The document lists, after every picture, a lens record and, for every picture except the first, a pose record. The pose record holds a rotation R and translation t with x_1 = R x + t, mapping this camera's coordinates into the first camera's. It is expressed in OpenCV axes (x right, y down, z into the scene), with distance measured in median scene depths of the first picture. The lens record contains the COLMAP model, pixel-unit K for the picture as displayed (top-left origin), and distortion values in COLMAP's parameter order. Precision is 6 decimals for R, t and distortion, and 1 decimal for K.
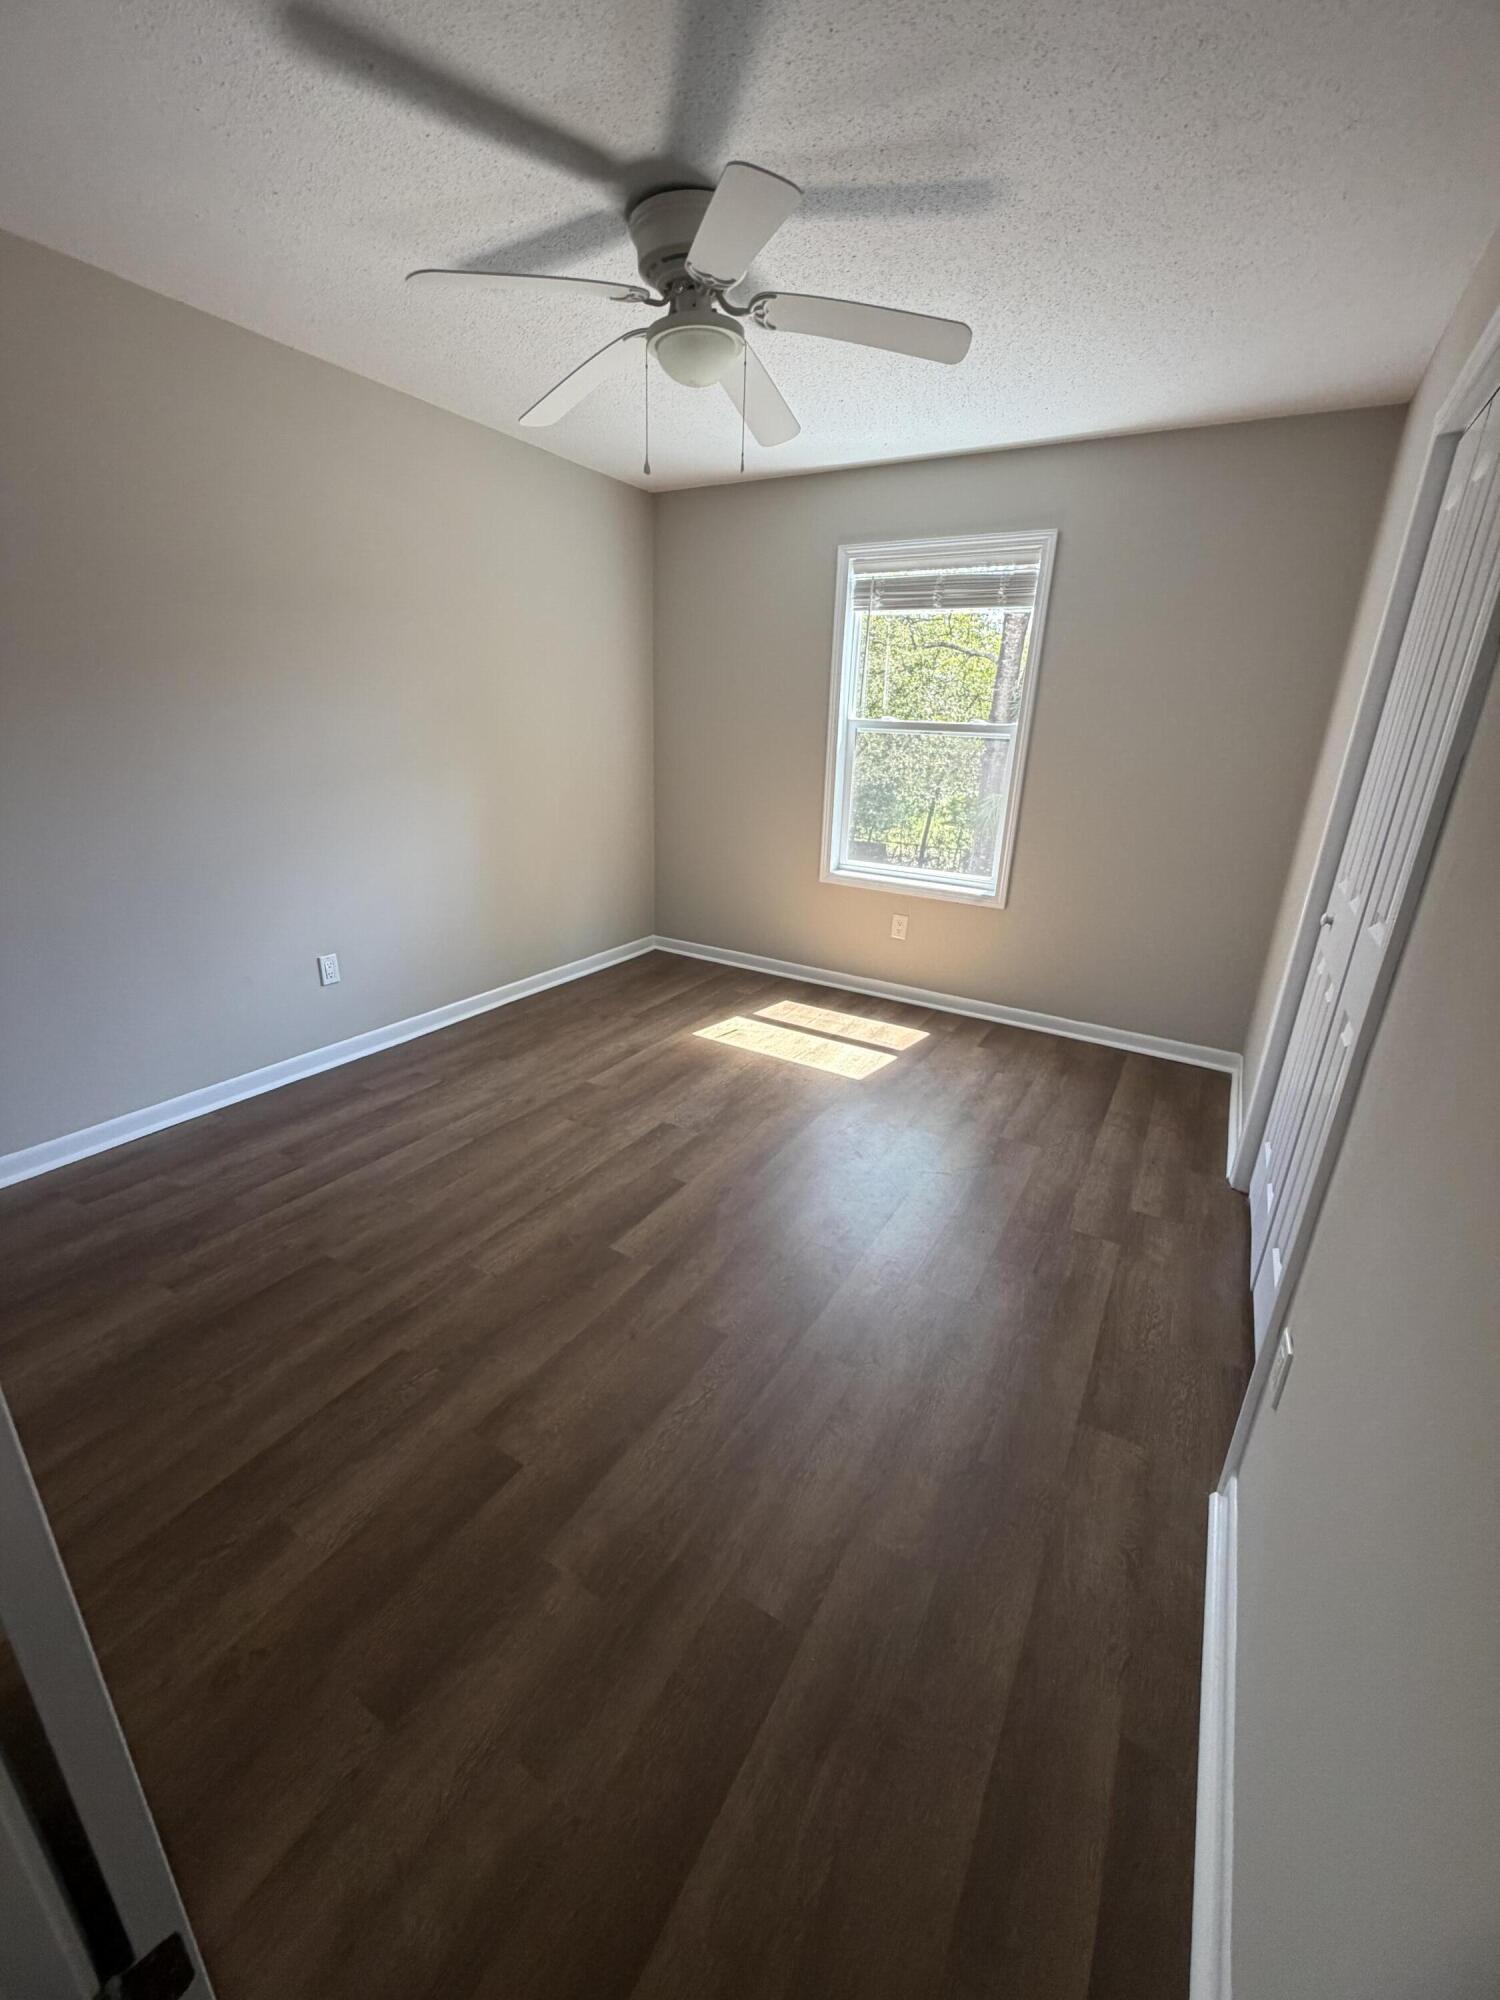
lens RADIAL K [[796.3, 0, 753.0], [0, 796.3, 991.2], [0, 0, 1]] dist [0.001013, 0.000412]
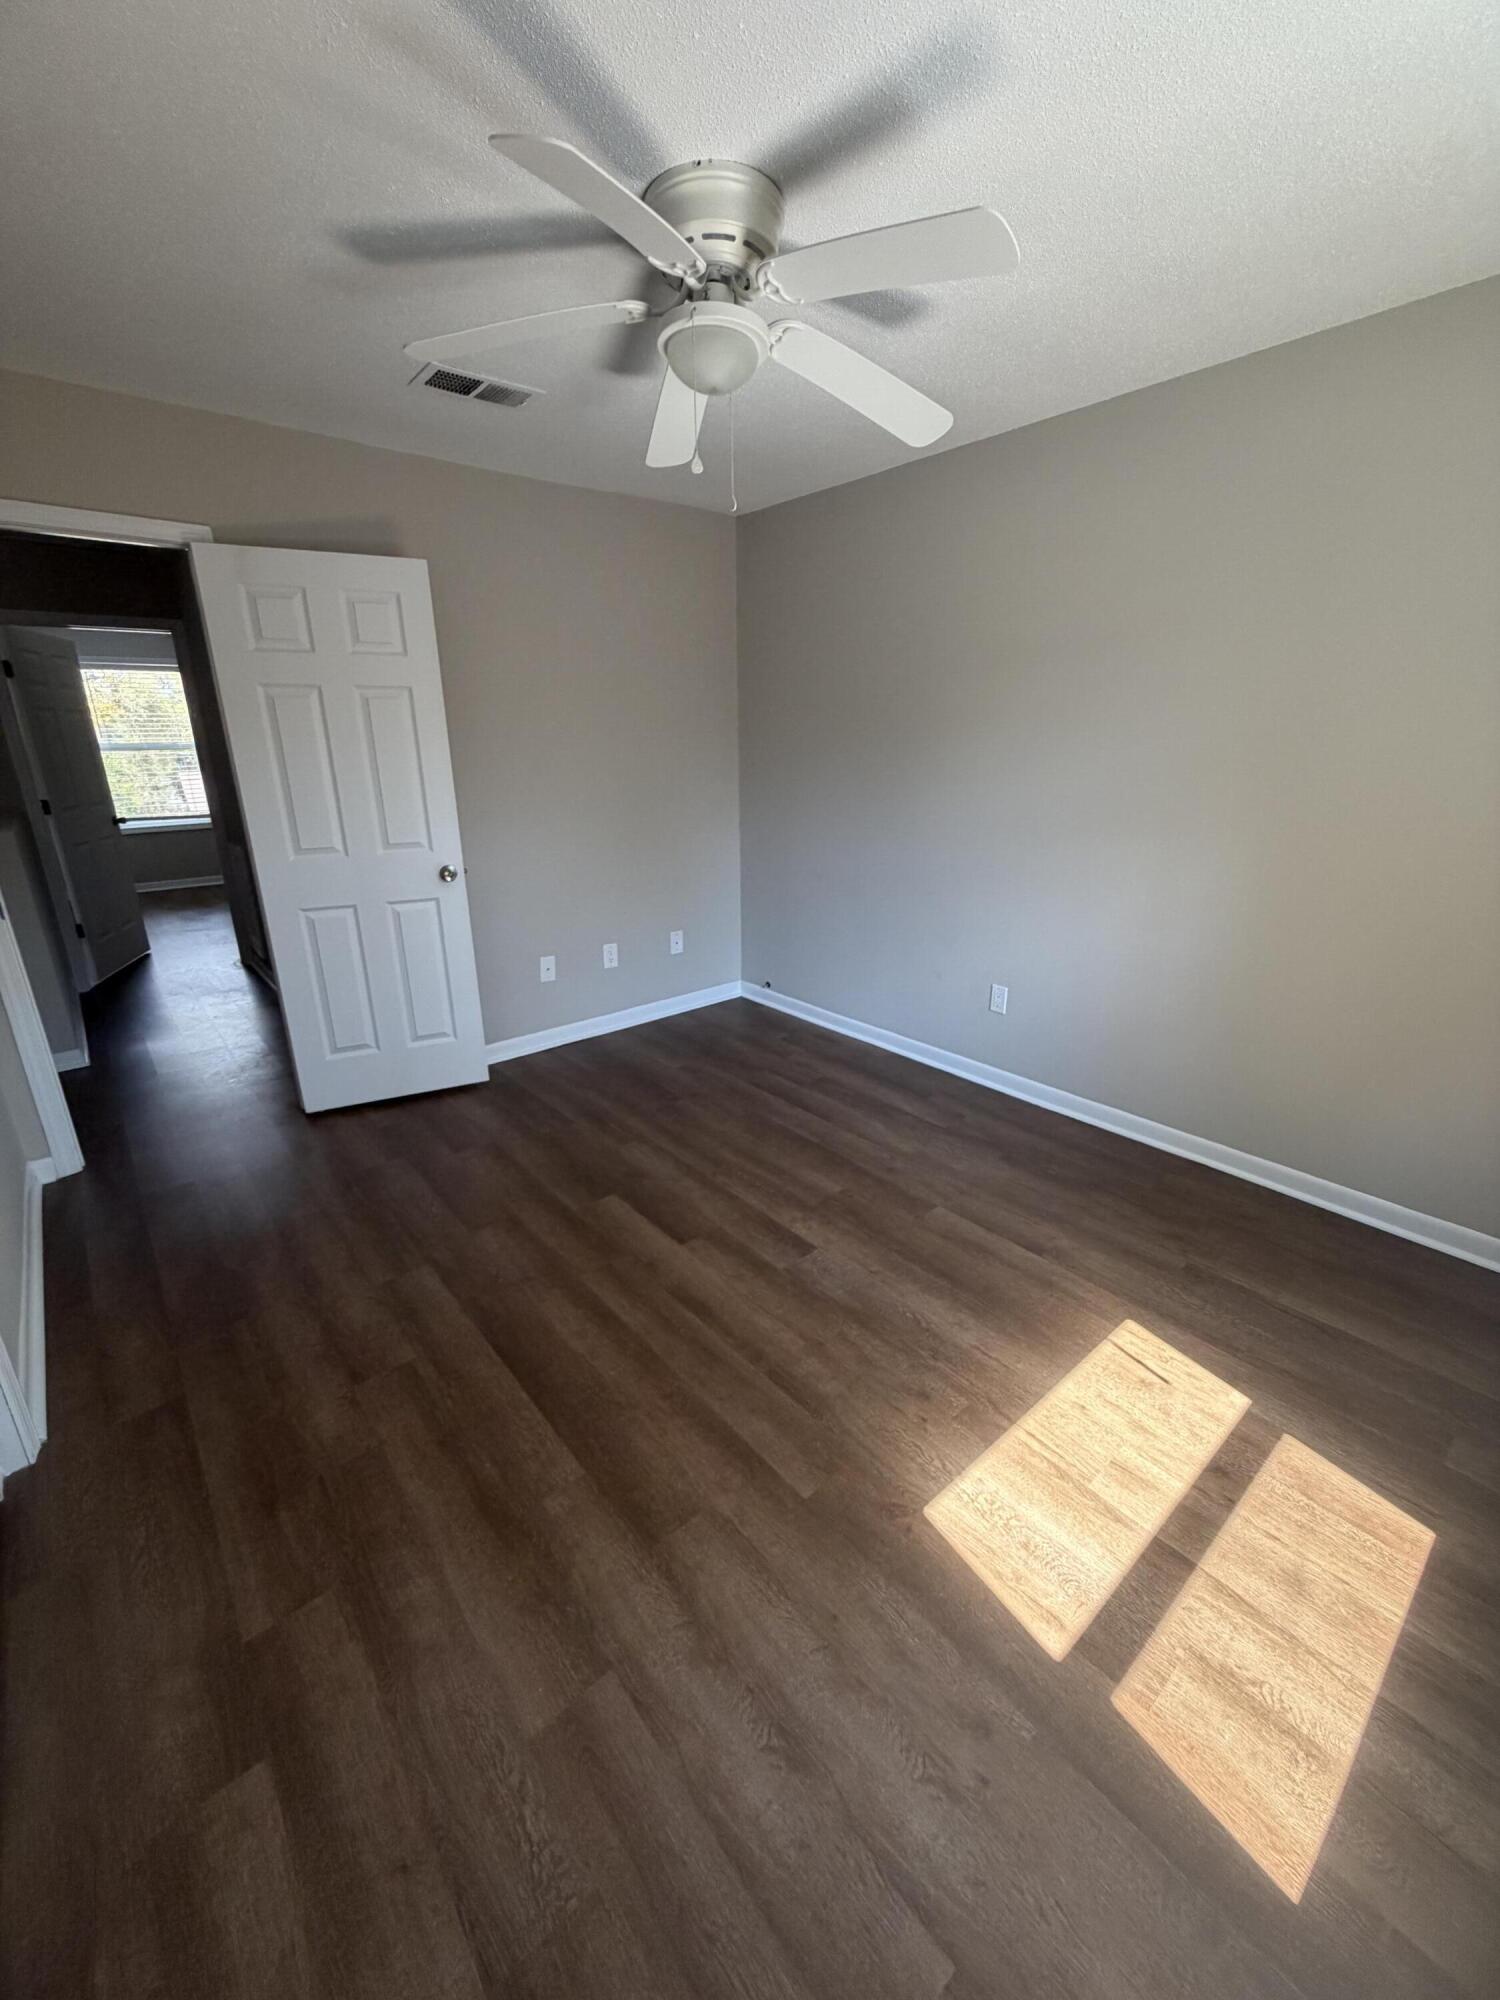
lens RADIAL K [[796.3, 0, 753.3], [0, 796.3, 1000.8], [0, 0, 1]] dist [0.001013, 0.000412]
pose [[-0.324375, 0.270344, -0.906474, 0.582187], [-0.311030, 0.874523, 0.372115, -0.343601], [0.893332, 0.402645, -0.199588, 0.987036]]
